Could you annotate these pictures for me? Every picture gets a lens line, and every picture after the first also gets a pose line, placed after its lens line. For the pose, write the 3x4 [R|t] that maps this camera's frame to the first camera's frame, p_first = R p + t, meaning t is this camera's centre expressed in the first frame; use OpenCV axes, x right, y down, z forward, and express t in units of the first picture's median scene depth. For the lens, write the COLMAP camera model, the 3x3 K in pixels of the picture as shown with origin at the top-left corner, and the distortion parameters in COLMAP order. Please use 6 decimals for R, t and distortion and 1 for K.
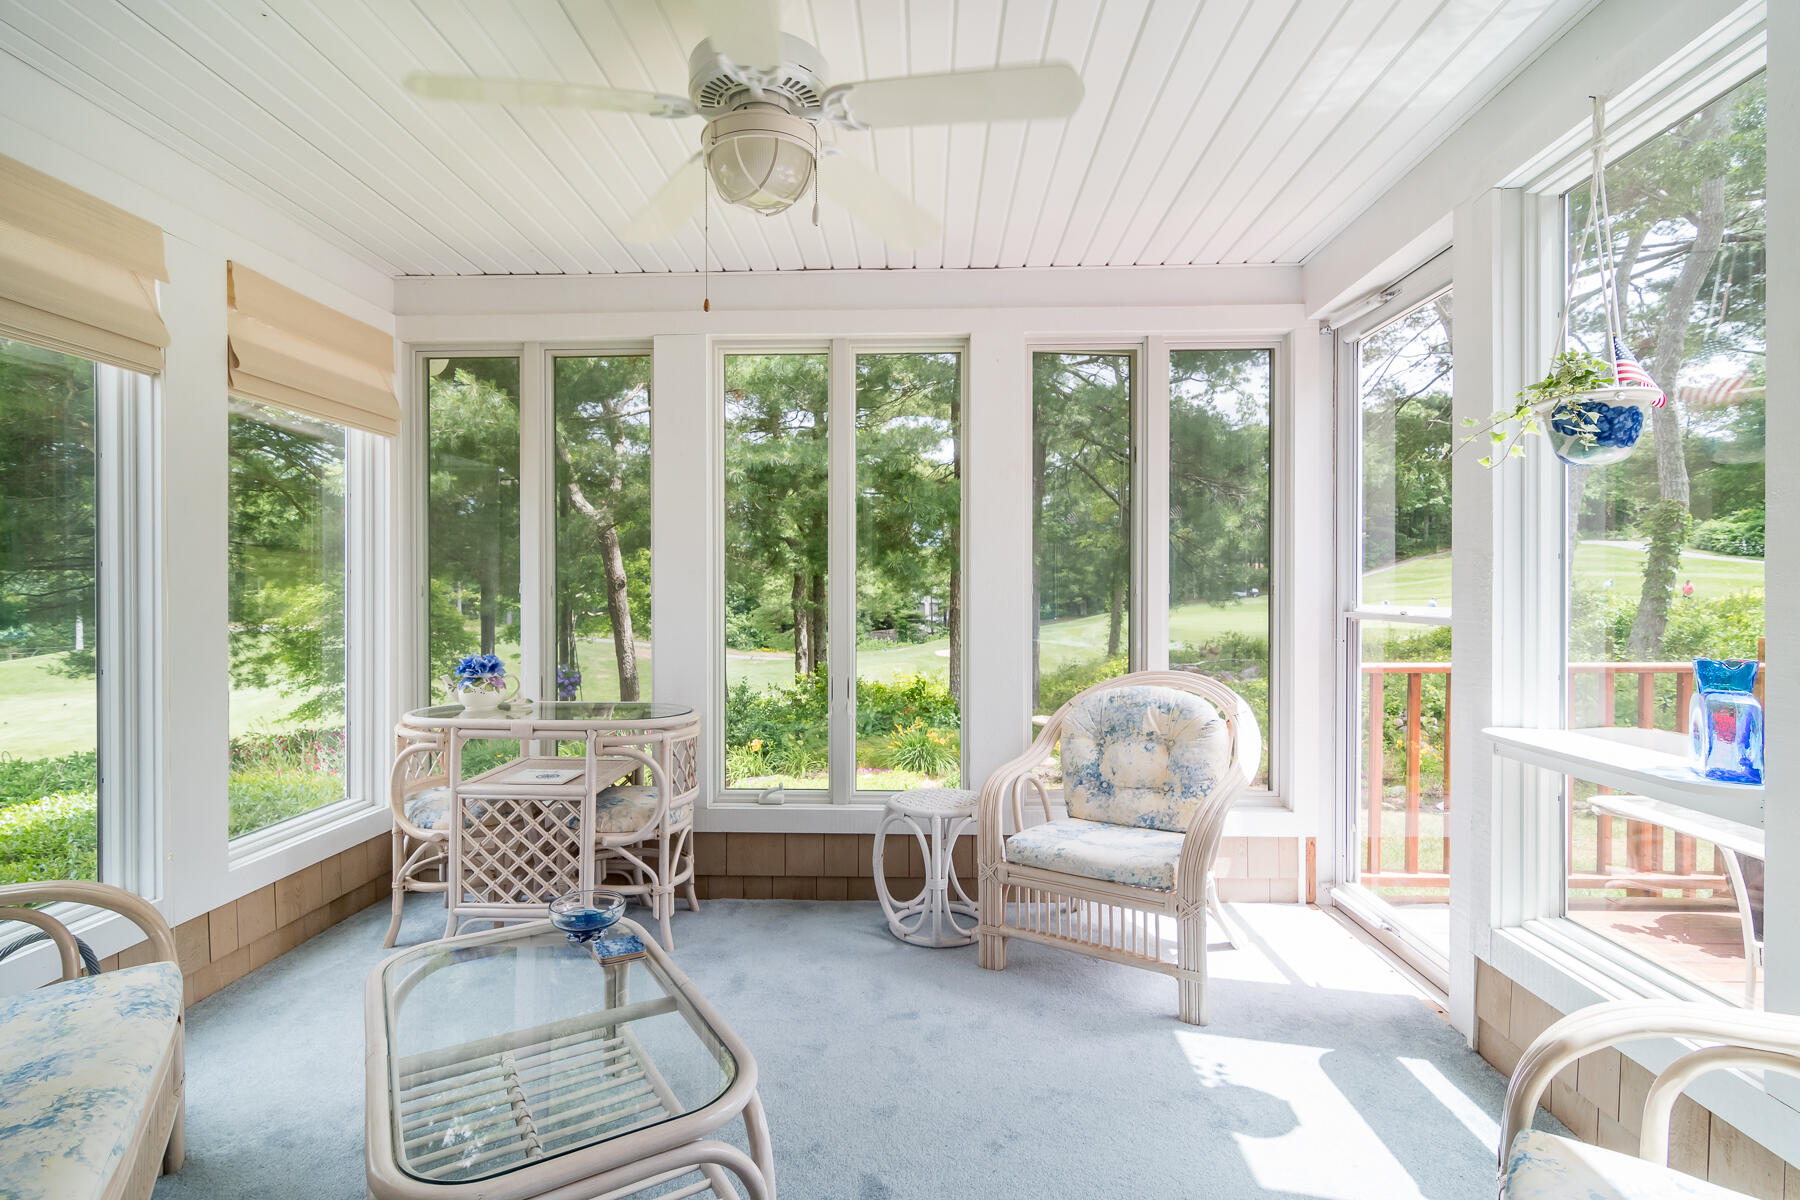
lens RADIAL K [[846.9, 0, 905.7], [0, 846.9, 587.3], [0, 0, 1]] dist [-0.003934, -0.000177]
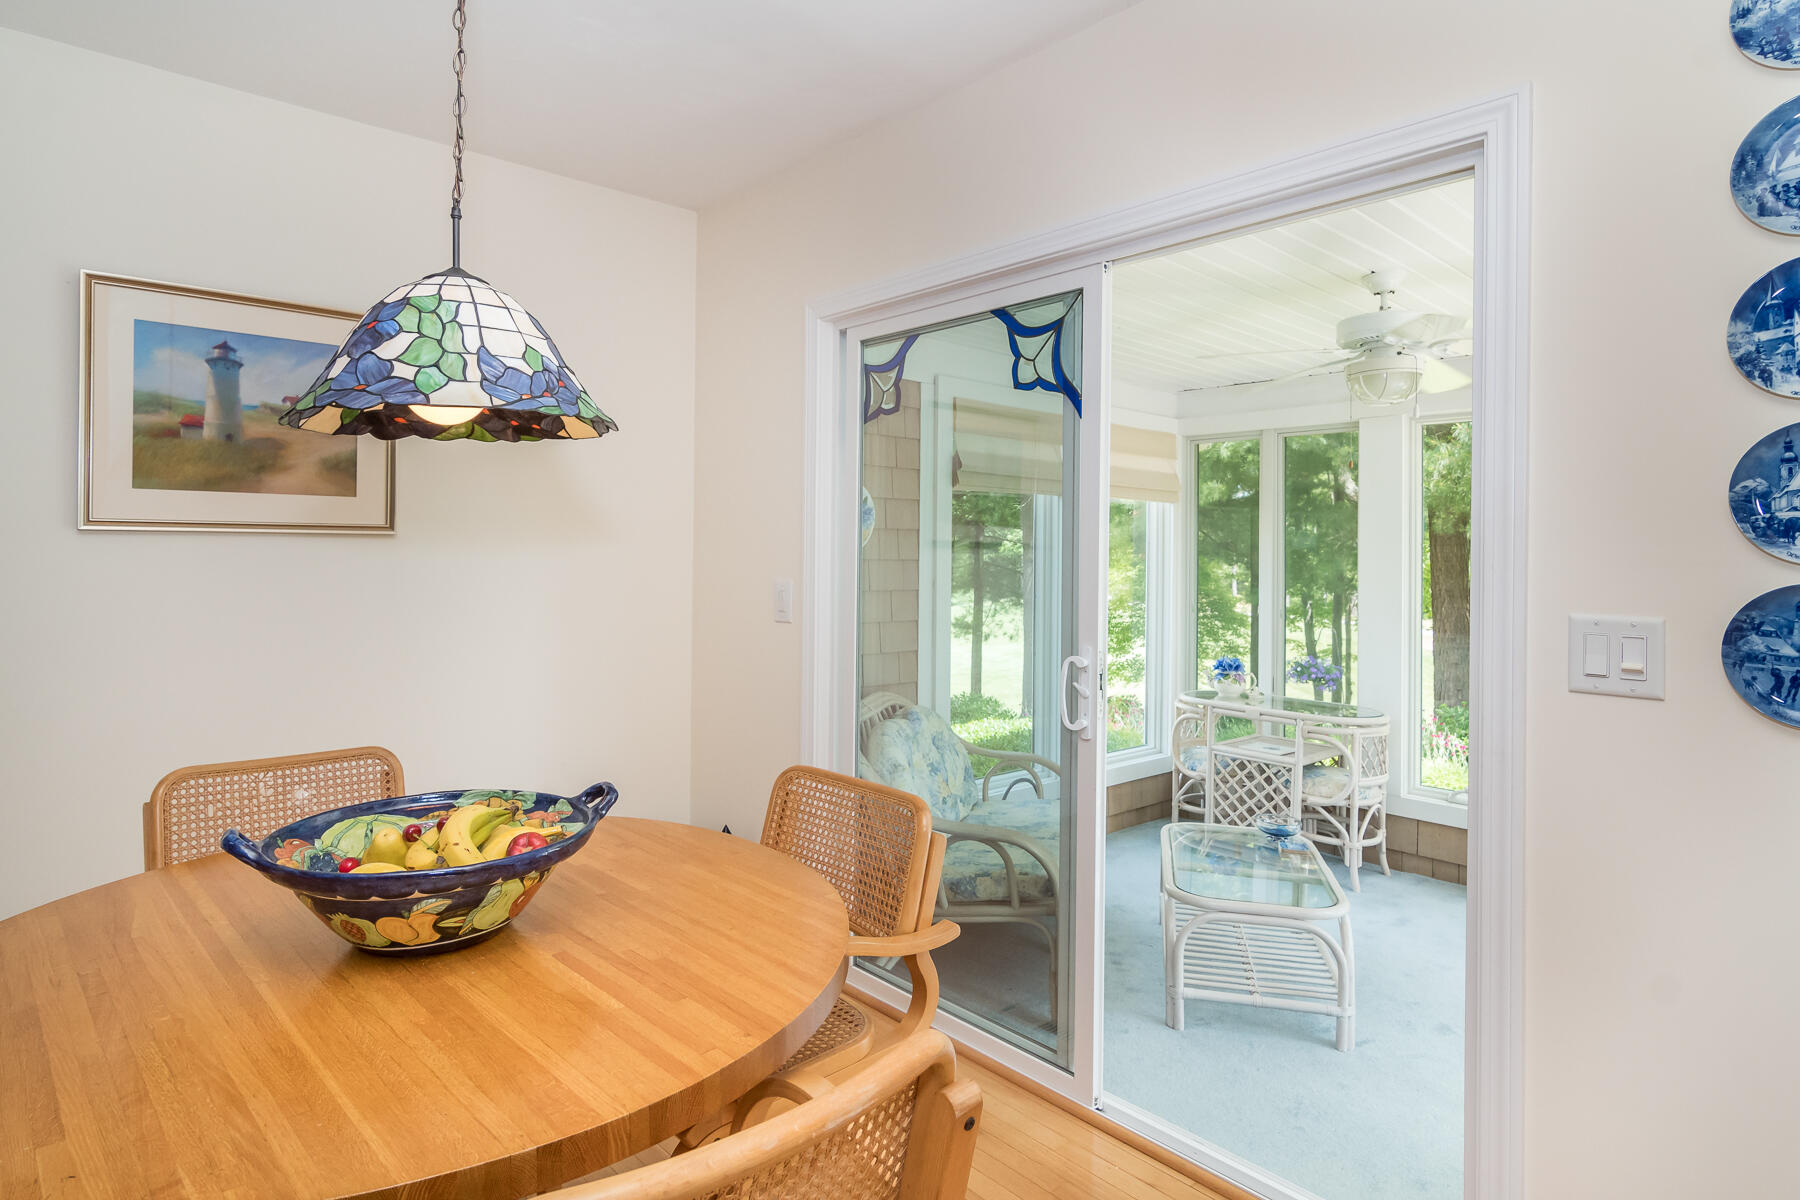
lens RADIAL K [[1020.3, 0, 885.9], [0, 1020.3, 543.5], [0, 0, 1]] dist [-0.001957, -0.000068]
pose [[0.685228, 0.001962, -0.728326, 0.379530], [-0.011189, 0.999907, -0.007834, -0.099470], [0.728243, 0.013518, 0.685186, -0.646744]]
